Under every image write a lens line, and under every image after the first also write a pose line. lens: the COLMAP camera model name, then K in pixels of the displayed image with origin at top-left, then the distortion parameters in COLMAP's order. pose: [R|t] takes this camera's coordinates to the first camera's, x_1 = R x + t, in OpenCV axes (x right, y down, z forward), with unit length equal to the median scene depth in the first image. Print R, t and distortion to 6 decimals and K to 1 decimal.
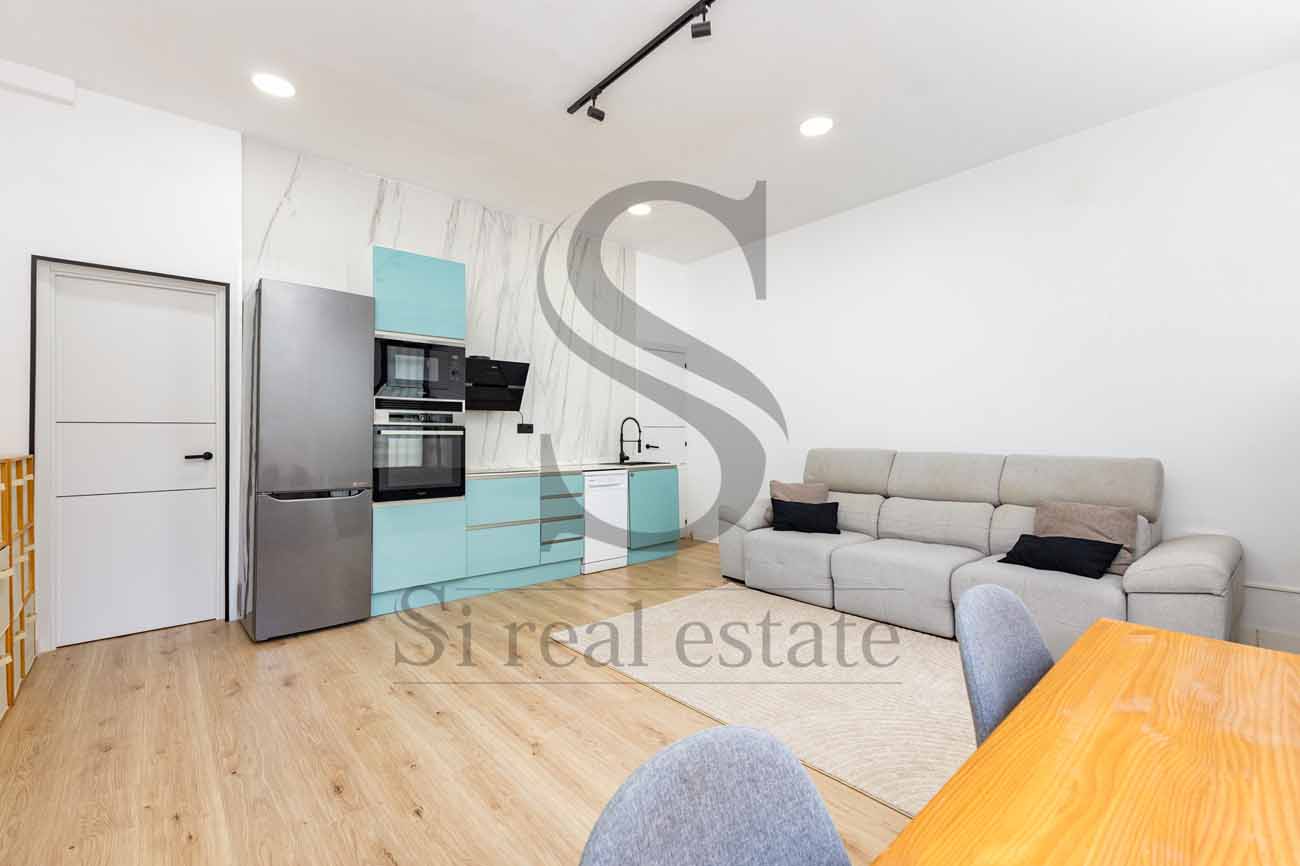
lens RADIAL K [[565.2, 0, 651.2], [0, 565.2, 432.9], [0, 0, 1]] dist [0.012435, -0.000144]
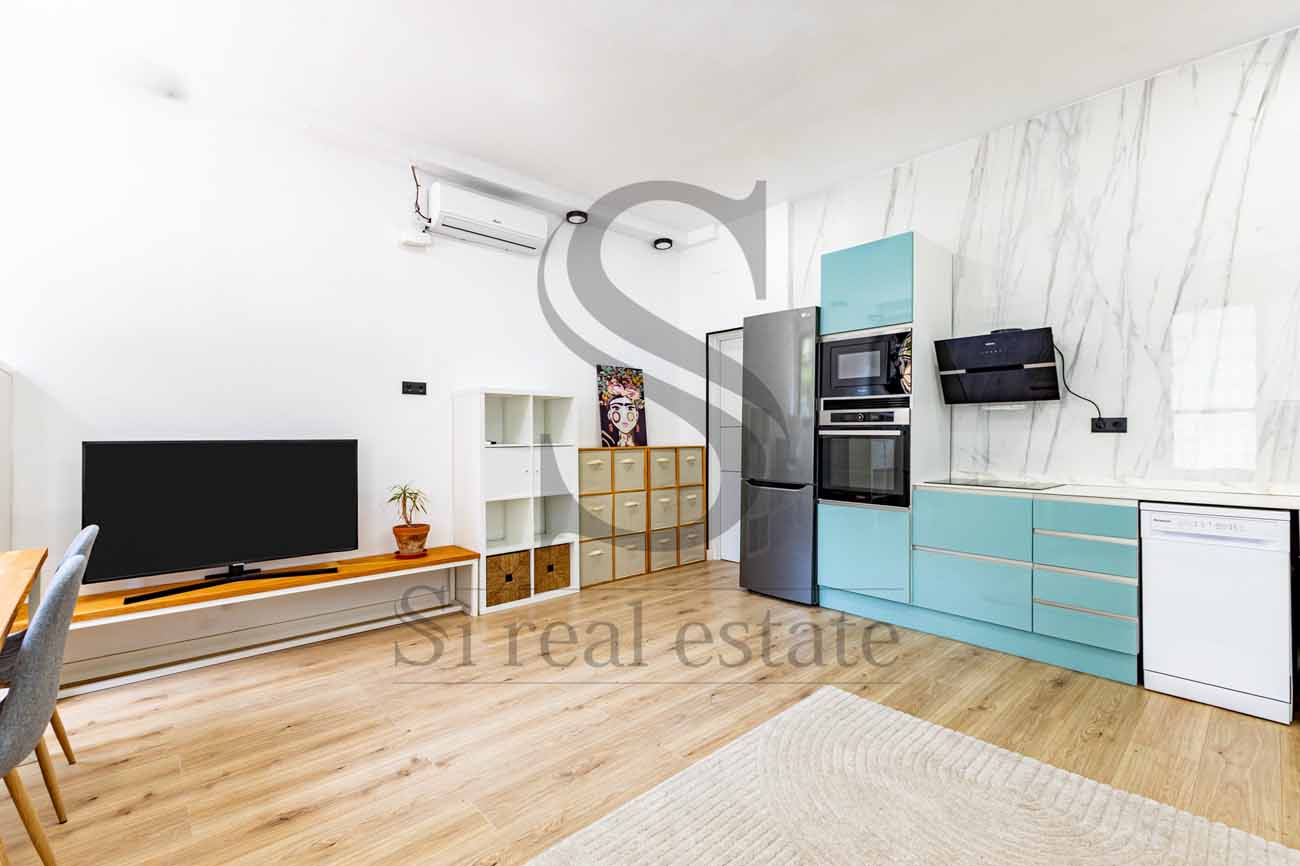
lens RADIAL K [[565.2, 0, 655.6], [0, 565.2, 432.8], [0, 0, 1]] dist [0.012435, -0.000144]
pose [[0.024480, 0.000715, -0.999700, 0.478144], [0.006908, 0.999976, 0.000884, -0.003133], [0.999676, -0.006927, 0.024474, 0.570540]]
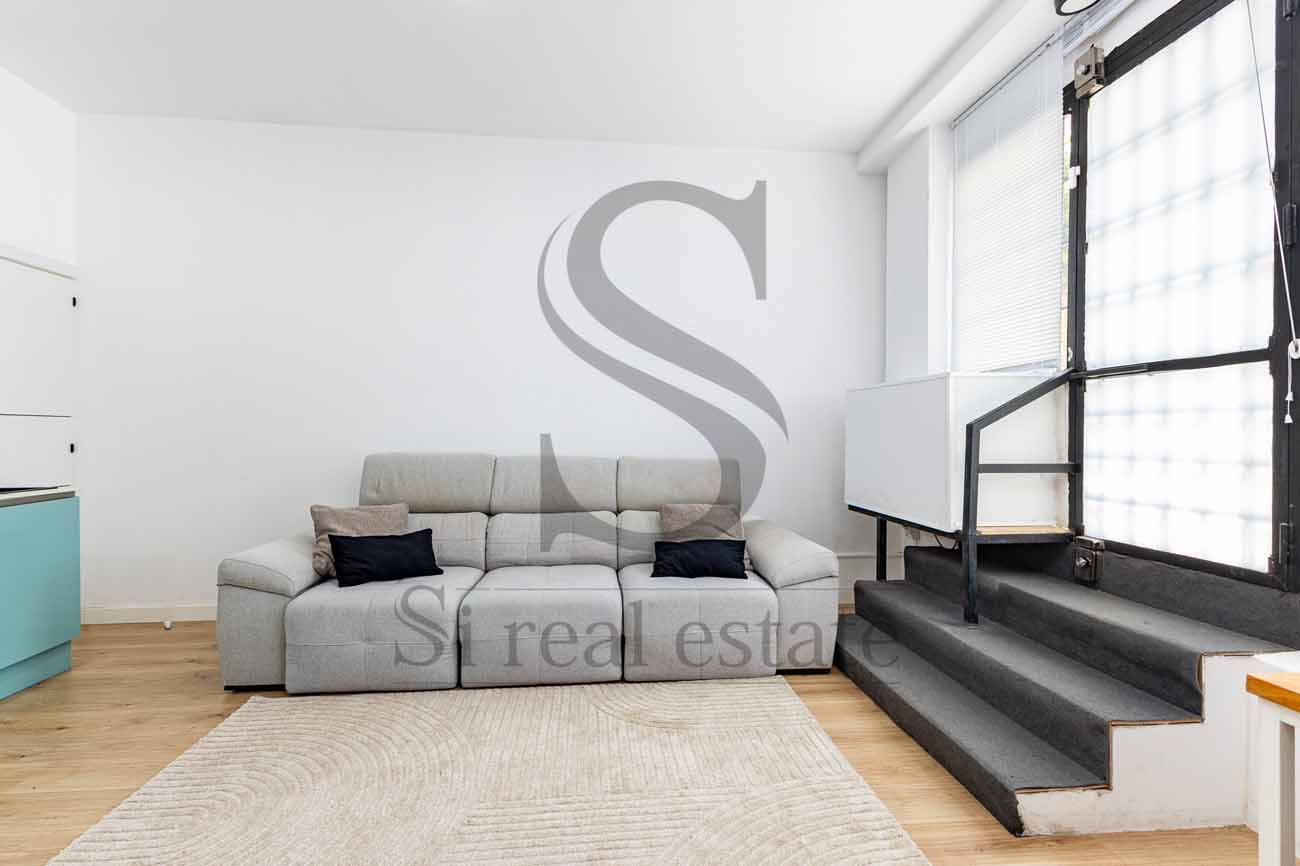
lens RADIAL K [[565.2, 0, 651.9], [0, 565.2, 436.2], [0, 0, 1]] dist [0.012435, -0.000144]
pose [[0.578936, 0.004058, 0.815363, -0.093921], [-0.012317, 0.999917, 0.003769, -0.000319], [-0.815280, -0.012225, 0.578938, 0.362211]]
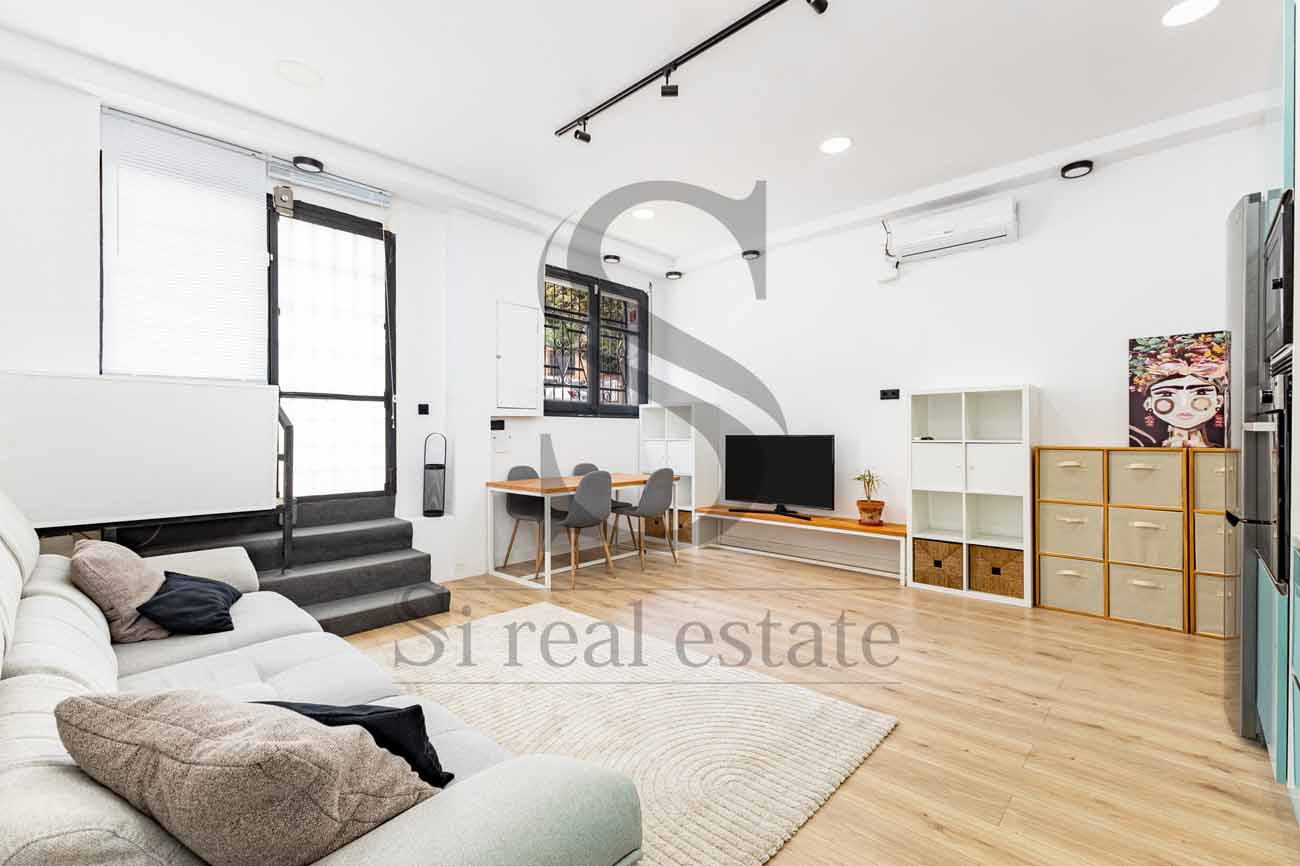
lens RADIAL K [[565.2, 0, 652.2], [0, 565.2, 426.7], [0, 0, 1]] dist [0.012435, -0.000144]
pose [[-0.995271, 0.005960, -0.096950, 0.148707], [0.007439, 0.999861, -0.014905, 0.002369], [0.096847, -0.015556, -0.995178, 1.295761]]
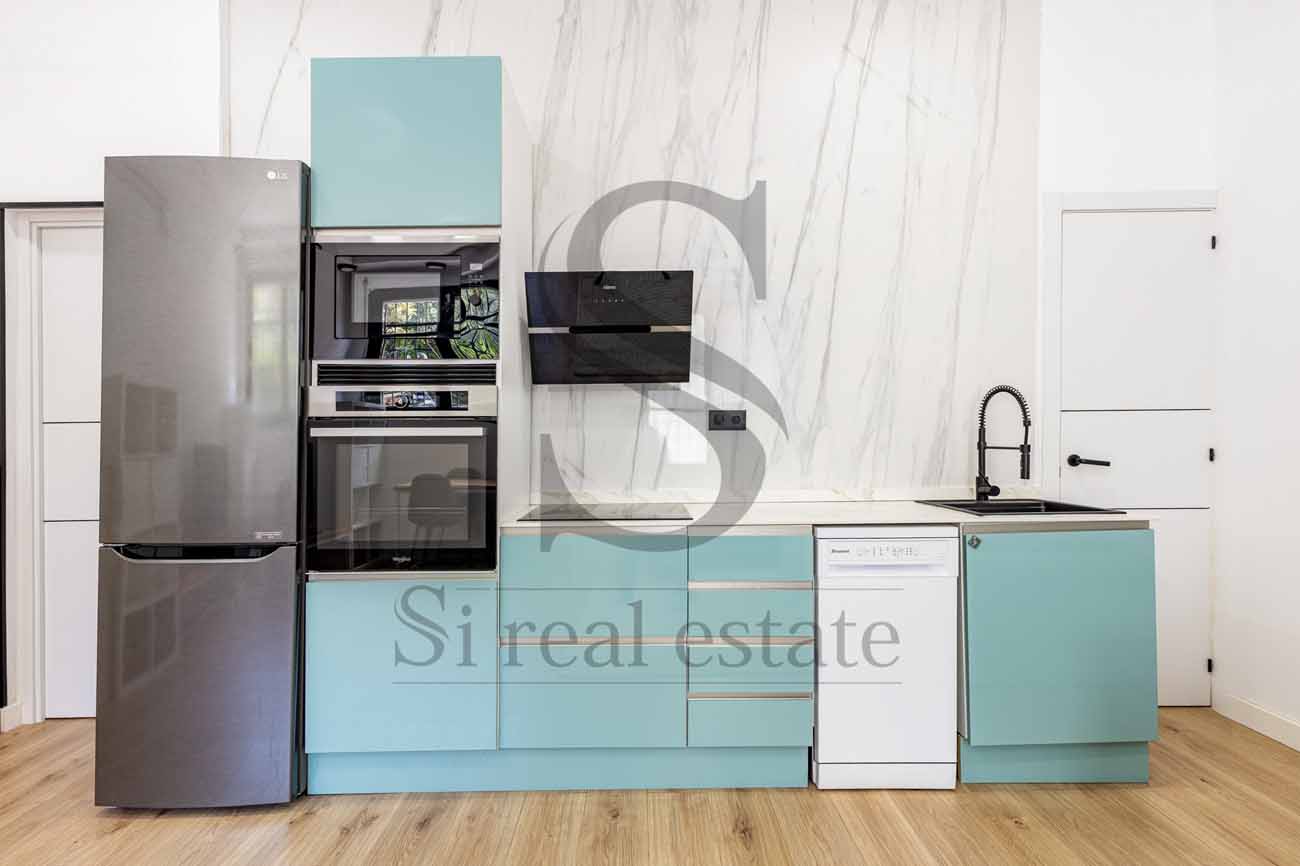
lens RADIAL K [[677.8, 0, 653.0], [0, 677.8, 432.1], [0, 0, 1]] dist [0.003828, -0.000080]
pose [[0.752656, -0.004674, -0.658398, 0.117161], [0.009517, 0.999948, 0.003781, -0.000212], [0.658346, -0.009112, 0.752661, 0.638349]]
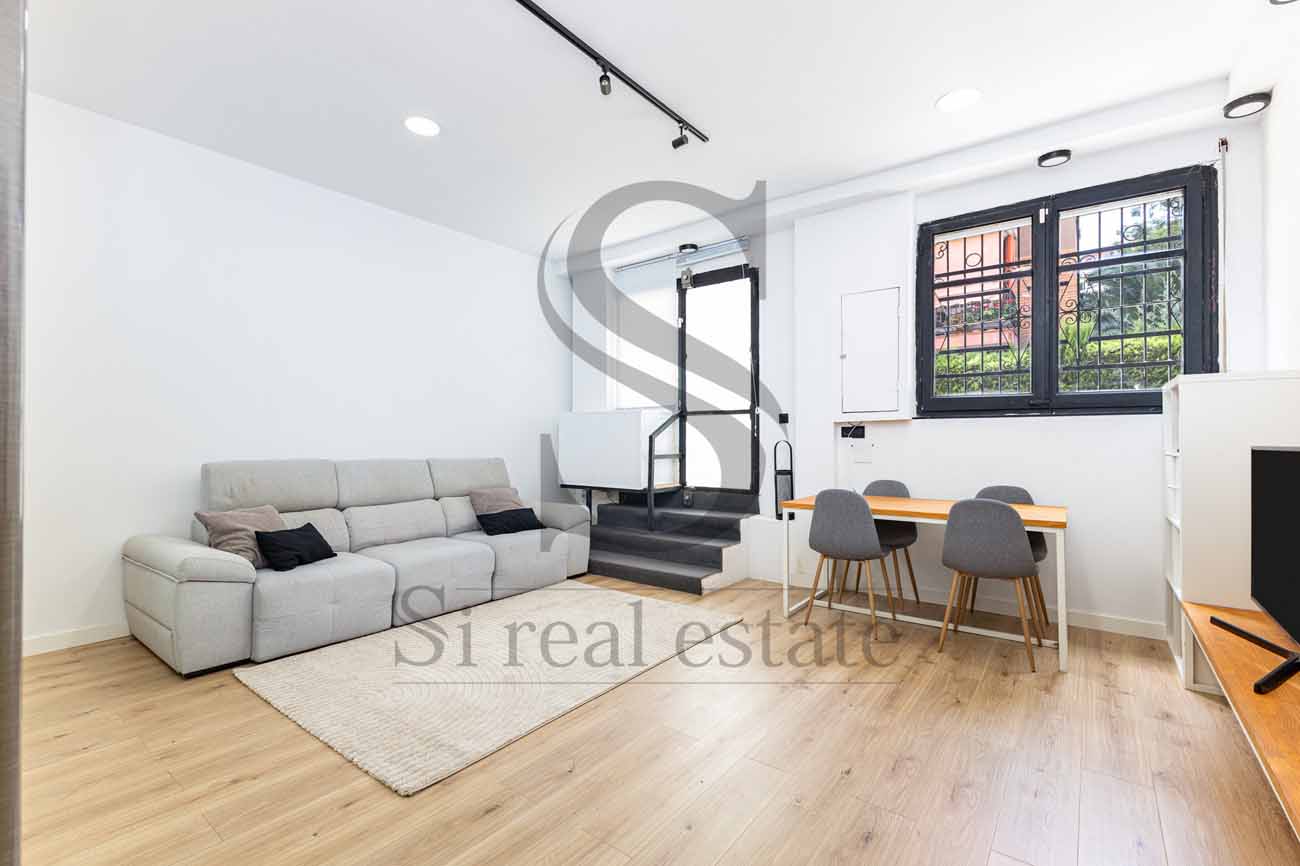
lens RADIAL K [[565.2, 0, 646.4], [0, 565.2, 435.7], [0, 0, 1]] dist [0.012435, -0.000144]
pose [[-0.188801, 0.010869, 0.981955, -0.611838], [-0.004019, 0.999922, -0.011841, -0.000023], [-0.982007, -0.006182, -0.188743, 0.674625]]
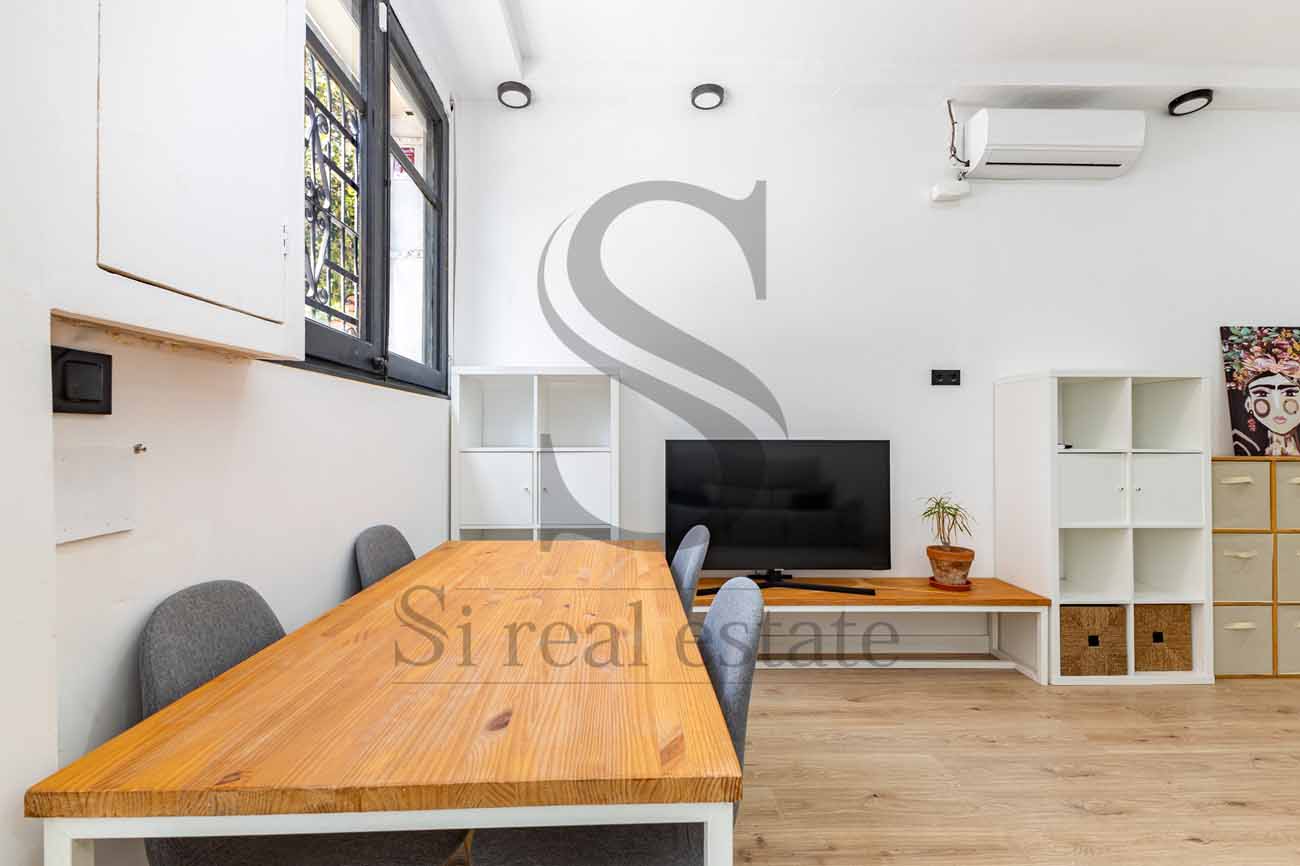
lens RADIAL K [[565.2, 0, 648.1], [0, 565.2, 434.0], [0, 0, 1]] dist [0.012435, -0.000144]
pose [[-0.632942, 0.002270, -0.774196, 0.373729], [0.002542, 0.999996, 0.000854, -0.004339], [0.774195, -0.001428, -0.632945, 0.372956]]
